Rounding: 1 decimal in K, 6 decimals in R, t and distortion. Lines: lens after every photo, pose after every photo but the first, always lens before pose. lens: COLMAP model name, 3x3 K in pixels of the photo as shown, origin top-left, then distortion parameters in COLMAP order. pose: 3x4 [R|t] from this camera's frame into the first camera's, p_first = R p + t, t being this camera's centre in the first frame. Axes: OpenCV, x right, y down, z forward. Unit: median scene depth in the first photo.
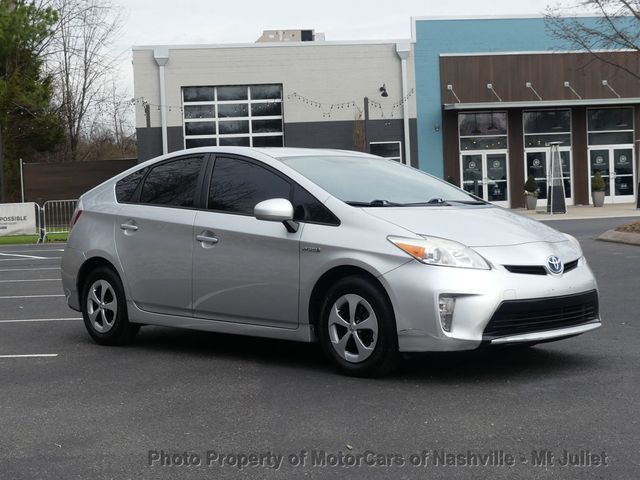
lens RADIAL K [[1106.8, 0, 320.0], [0, 1106.8, 240.0], [0, 0, 1]] dist [-0.030953, -0.055408]
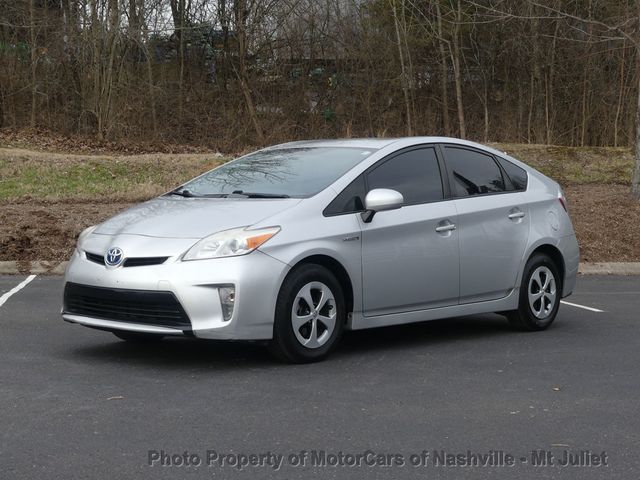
lens RADIAL K [[1167.7, 0, 320.0], [0, 1167.7, 240.0], [0, 0, 1]] dist [-0.076657, -0.078276]
pose [[0.061528, 0.058444, -0.996393, 1.235211], [-0.042584, 0.997529, 0.055881, -0.058343], [0.997196, 0.038992, 0.063865, 1.074140]]
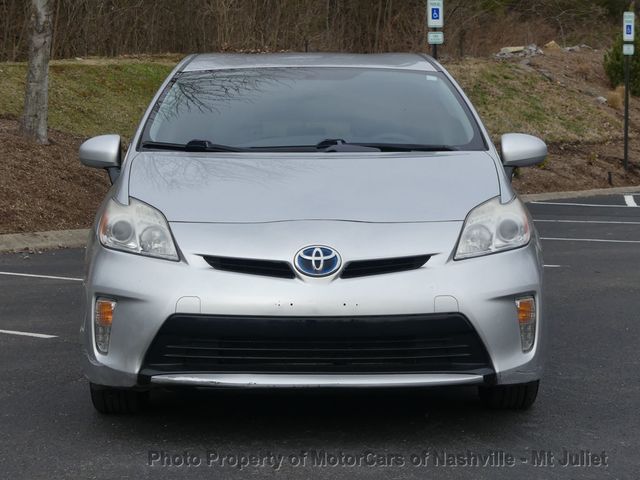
lens RADIAL K [[1645.6, 0, 320.0], [0, 1645.6, 240.0], [0, 0, 1]] dist [-0.053012, 0.694740]
pose [[0.713383, 0.062489, -0.697982, 0.772615], [-0.031536, 0.997870, 0.057106, -0.035736], [0.700064, -0.018726, 0.713834, 0.379117]]
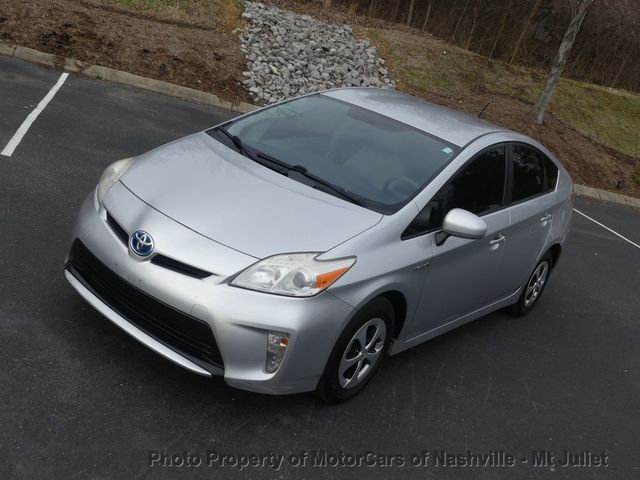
lens RADIAL K [[705.2, 0, 320.0], [0, 705.2, 240.0], [0, 0, 1]] dist [-0.011218, -0.024869]
pose [[0.115277, 0.353198, -0.928419, 0.667031], [-0.303227, 0.902550, 0.305706, -0.166179], [0.945920, 0.246281, 0.211142, 0.972507]]
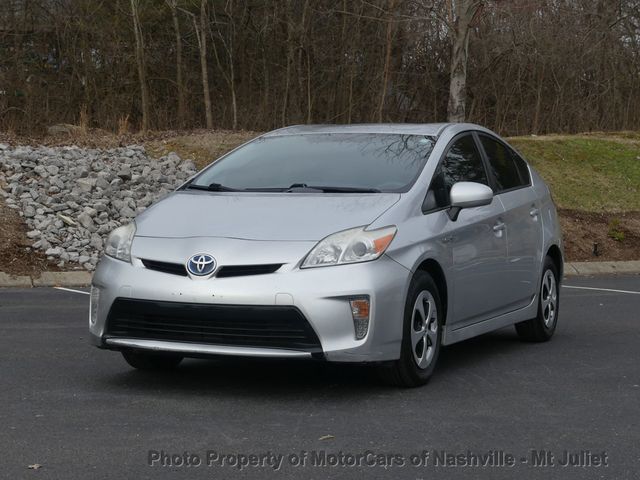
lens RADIAL K [[1339.1, 0, 320.0], [0, 1339.1, 240.0], [0, 0, 1]] dist [-0.057434, -0.020423]
pose [[0.360461, 0.053627, -0.931231, 1.118011], [-0.047100, 0.998119, 0.039247, -0.037592], [0.931584, 0.029714, 0.362309, 0.693067]]
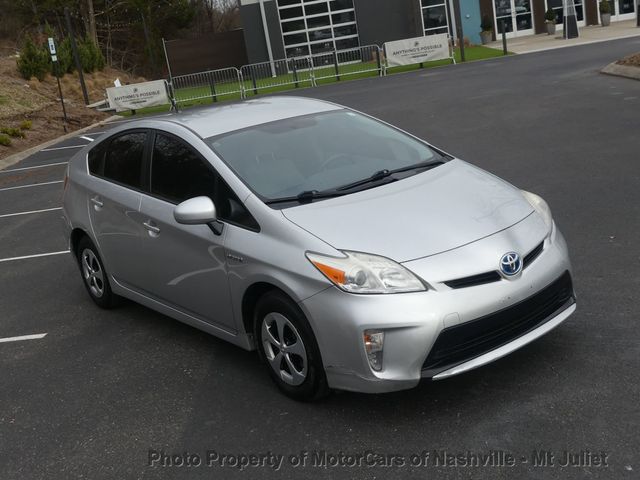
lens RADIAL K [[744.9, 0, 330.8], [0, 744.9, 240.3], [0, 0, 1]] dist [0.081958, -0.287899]
pose [[0.988531, -0.083526, -0.125814, 0.144472], [0.111252, 0.966165, 0.232696, -0.135739], [0.102121, -0.244024, 0.964377, 0.428001]]
